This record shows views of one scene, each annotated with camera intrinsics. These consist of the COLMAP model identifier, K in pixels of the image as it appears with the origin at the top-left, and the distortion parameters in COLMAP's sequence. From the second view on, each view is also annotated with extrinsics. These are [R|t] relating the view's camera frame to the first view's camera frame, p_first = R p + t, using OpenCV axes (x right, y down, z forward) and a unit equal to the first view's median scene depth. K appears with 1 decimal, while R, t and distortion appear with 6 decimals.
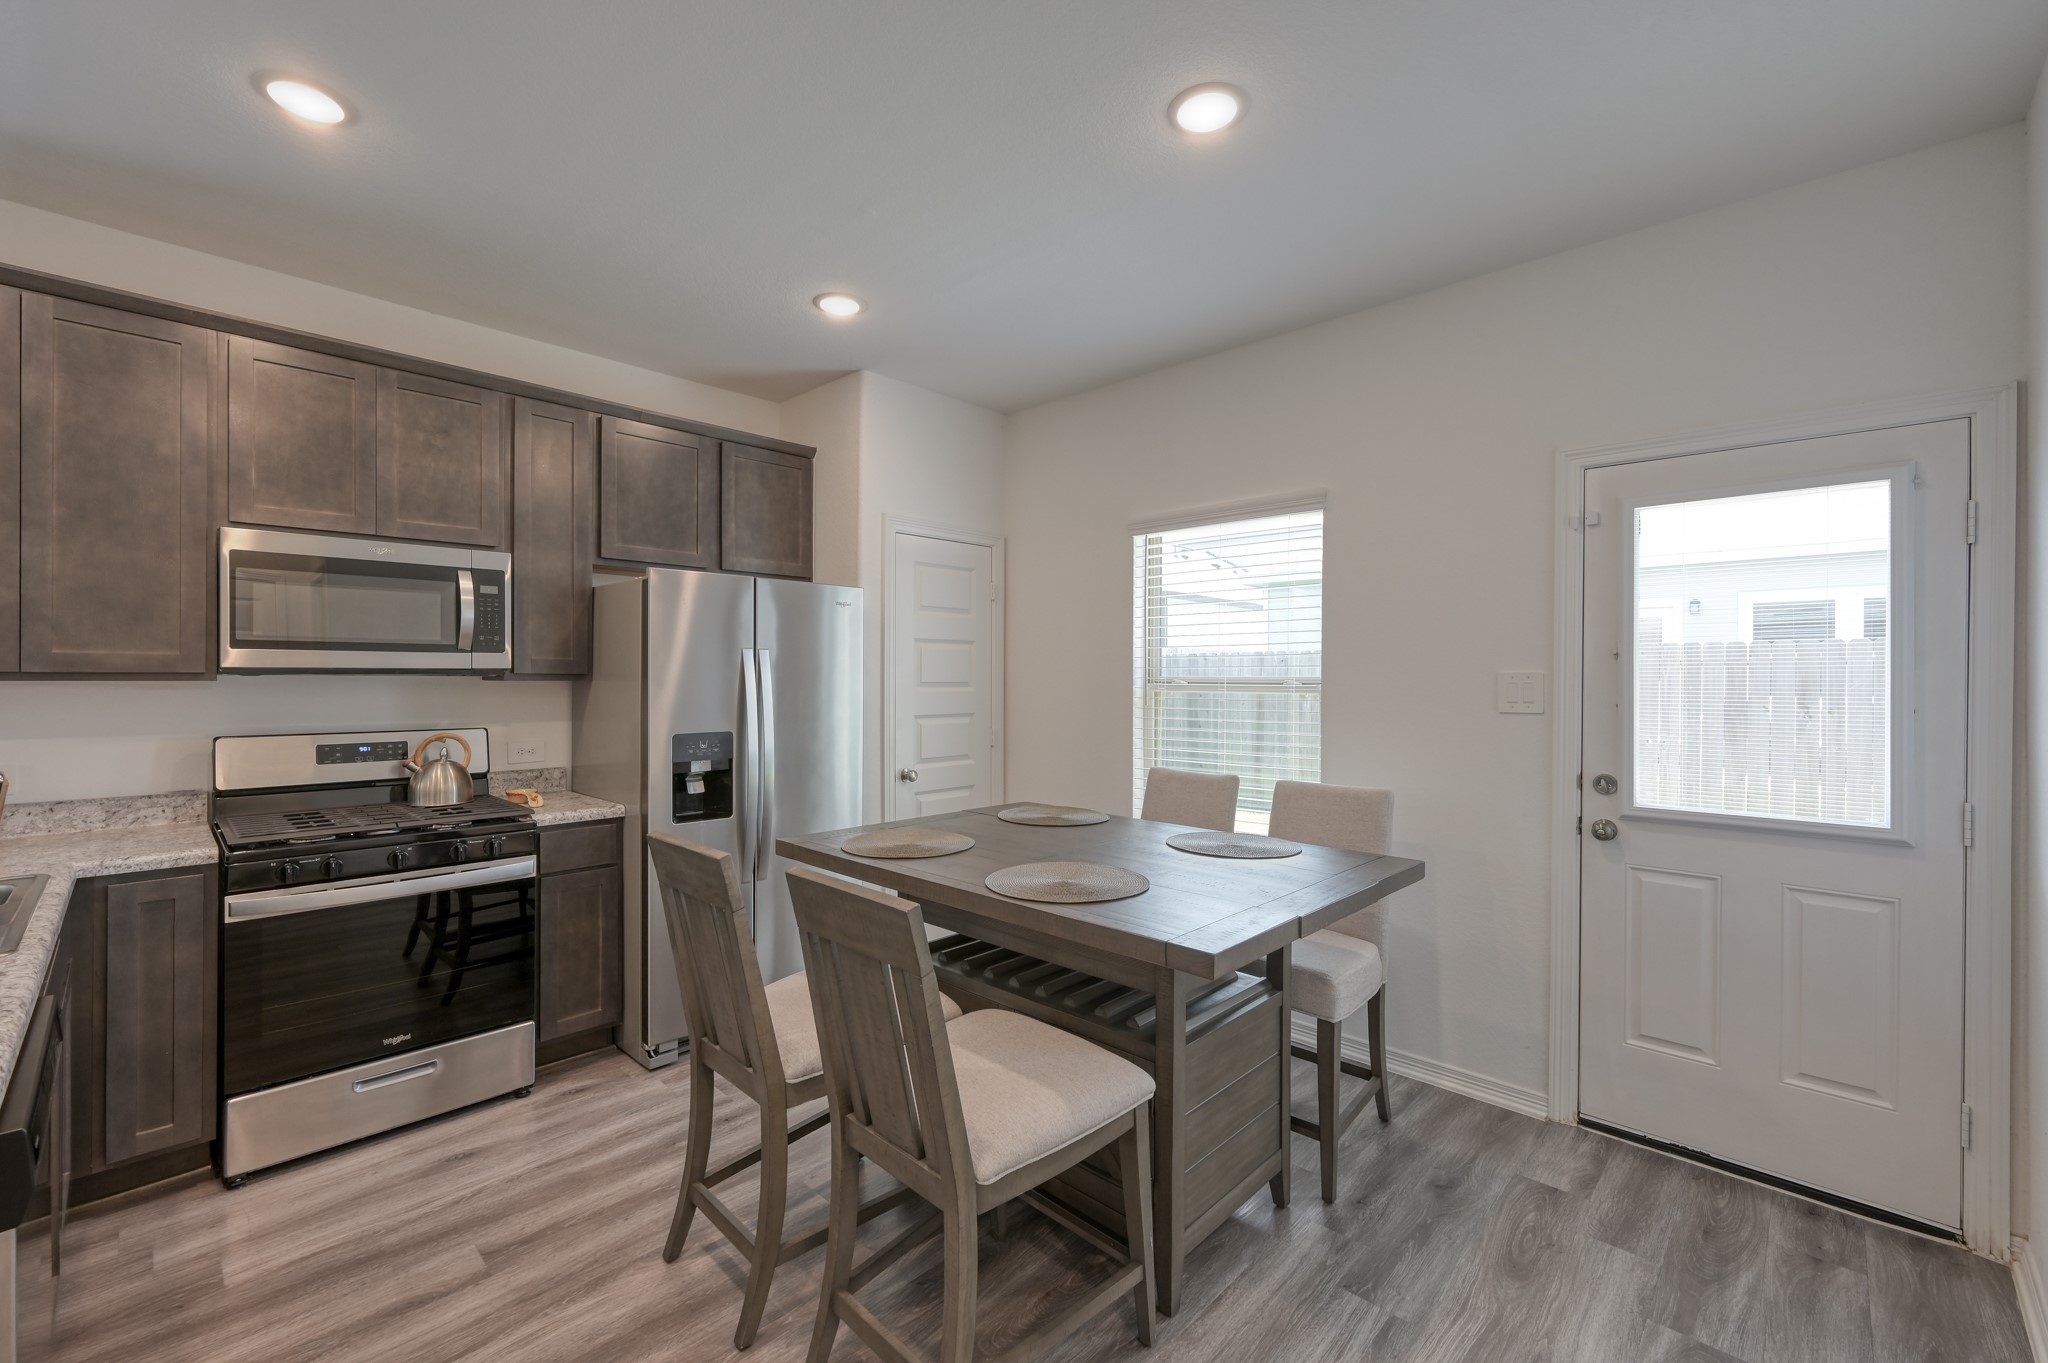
lens RADIAL K [[837.7, 0, 1028.5], [0, 837.7, 678.4], [0, 0, 1]] dist [-0.003411, 0.000515]
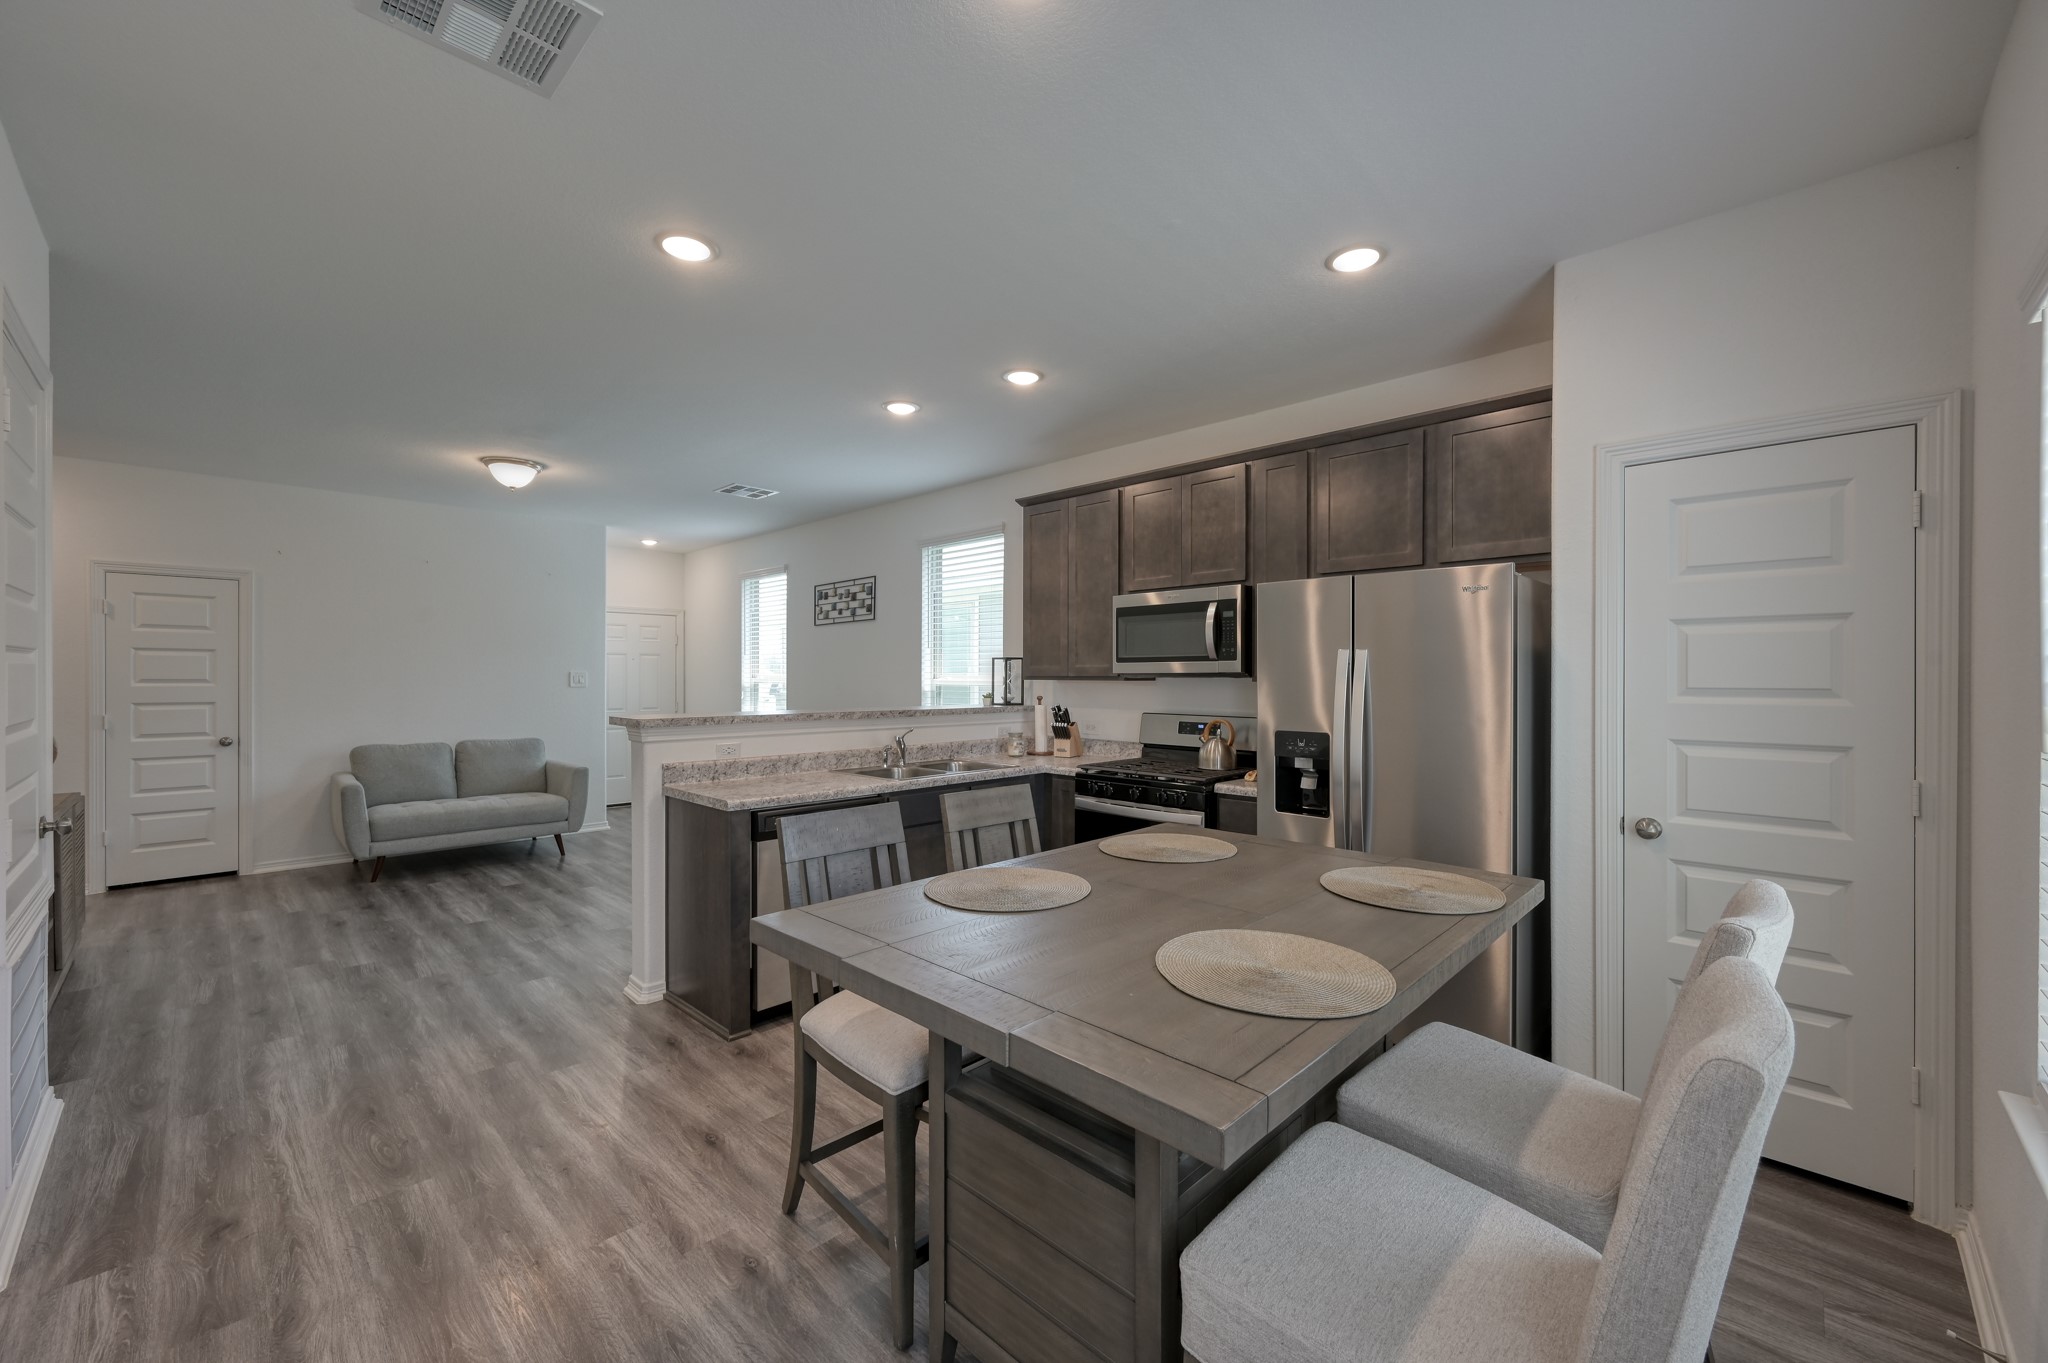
lens RADIAL K [[802.7, 0, 1024.0], [0, 802.7, 681.5], [0, 0, 1]] dist [-0.001790, 0.000092]
pose [[-0.008287, 0.004138, -0.999957, 0.671049], [-0.003070, 0.999987, 0.004163, -0.001803], [0.999961, 0.003105, -0.008274, 0.703454]]
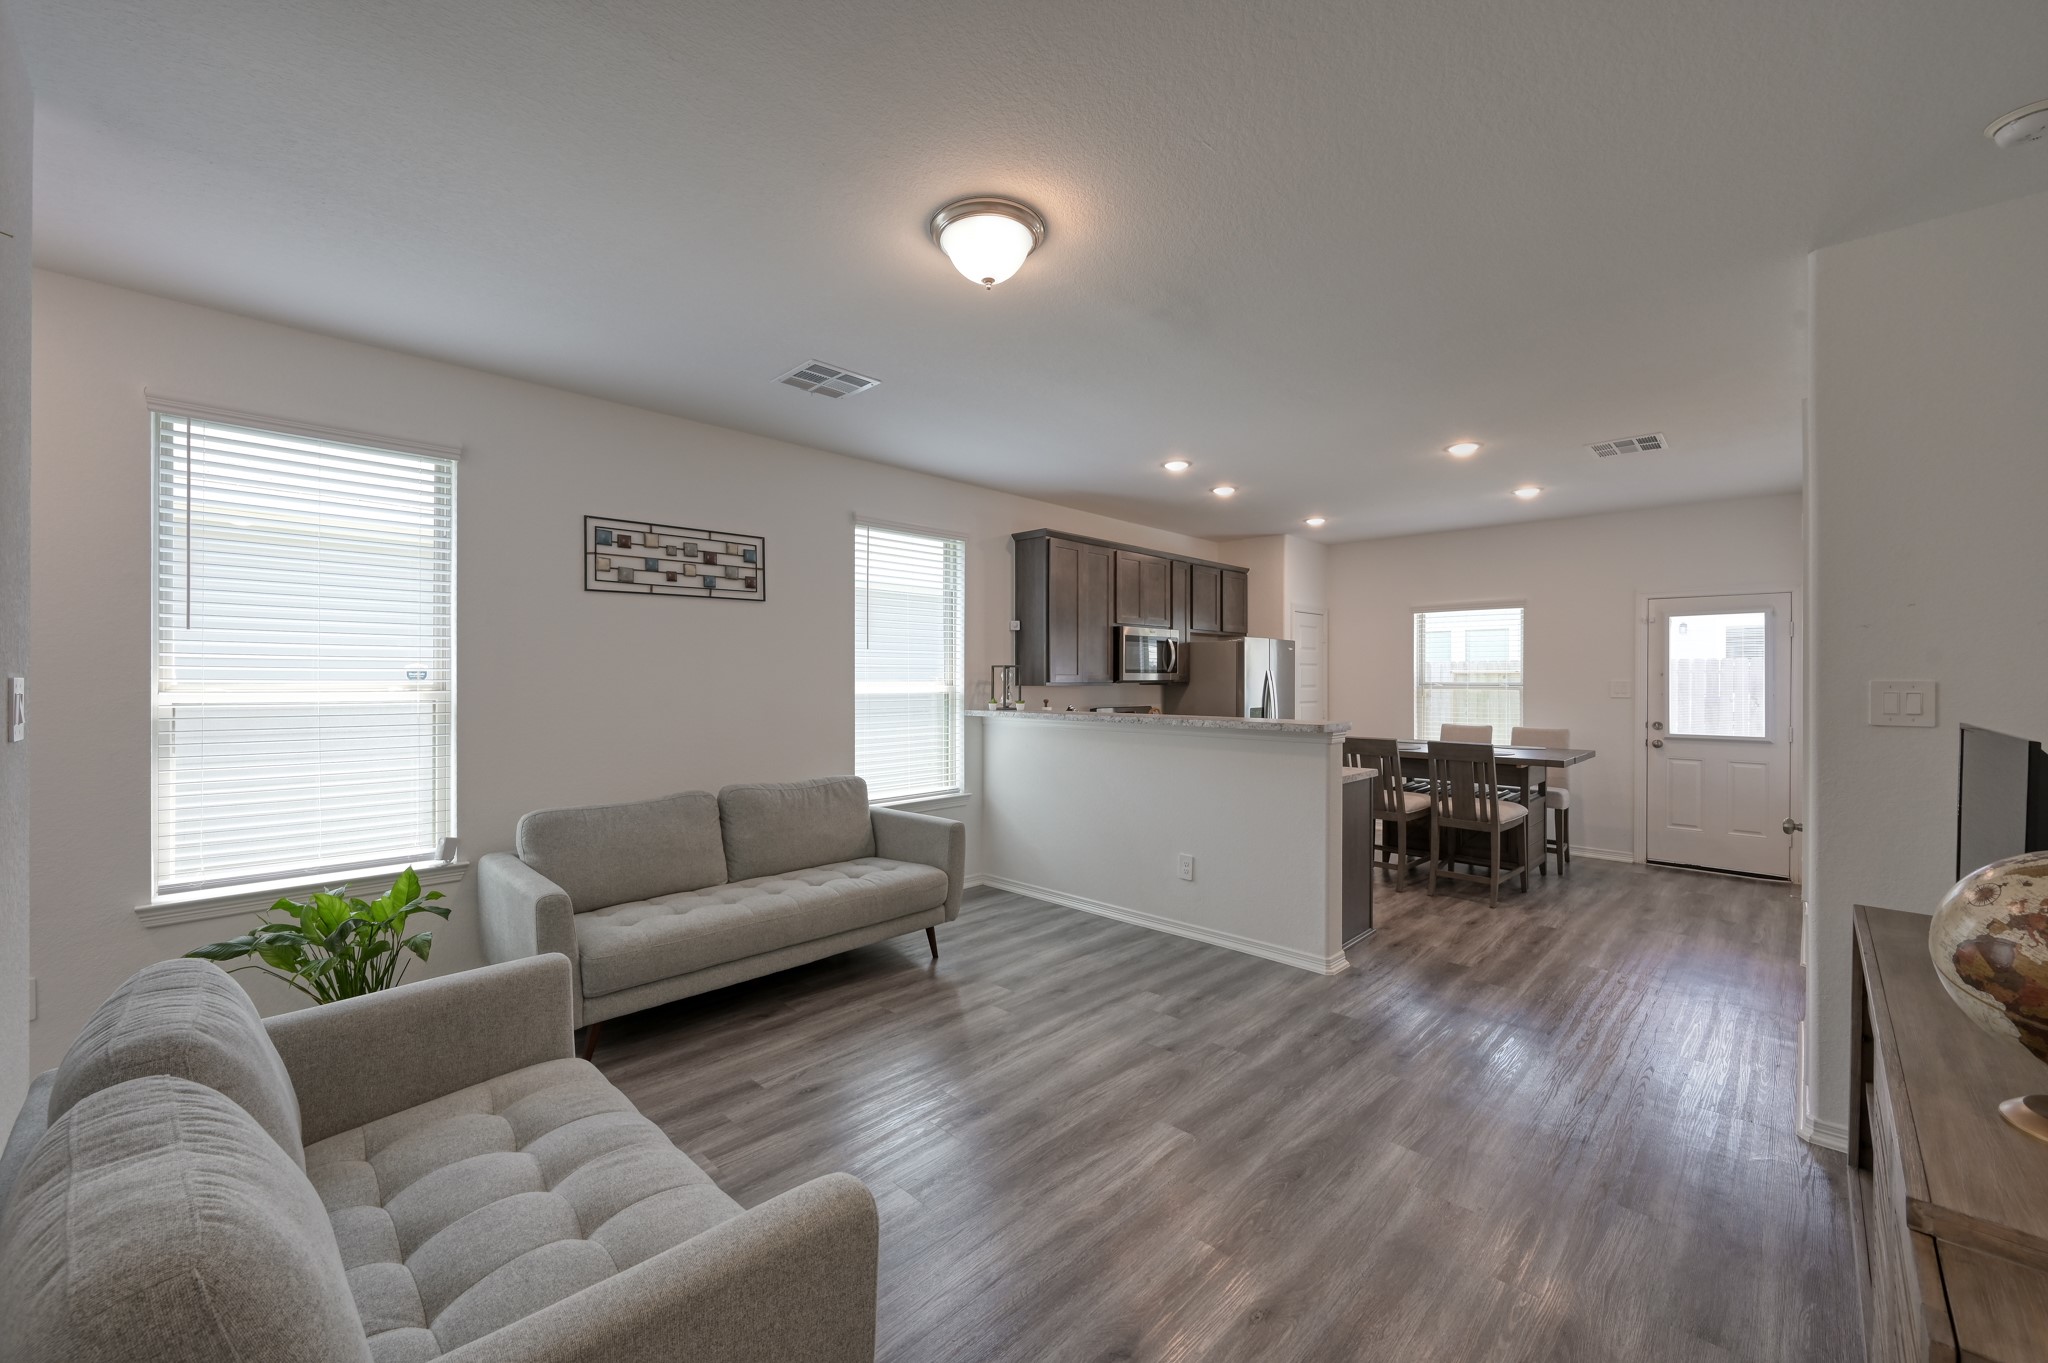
lens RADIAL K [[810.6, 0, 1018.4], [0, 810.6, 680.3], [0, 0, 1]] dist [-0.000647, 0.000024]
pose [[0.999964, -0.001778, -0.008245, -1.093160], [0.001782, 0.999998, 0.000479, -0.013060], [0.008244, -0.000493, 0.999966, -1.310184]]
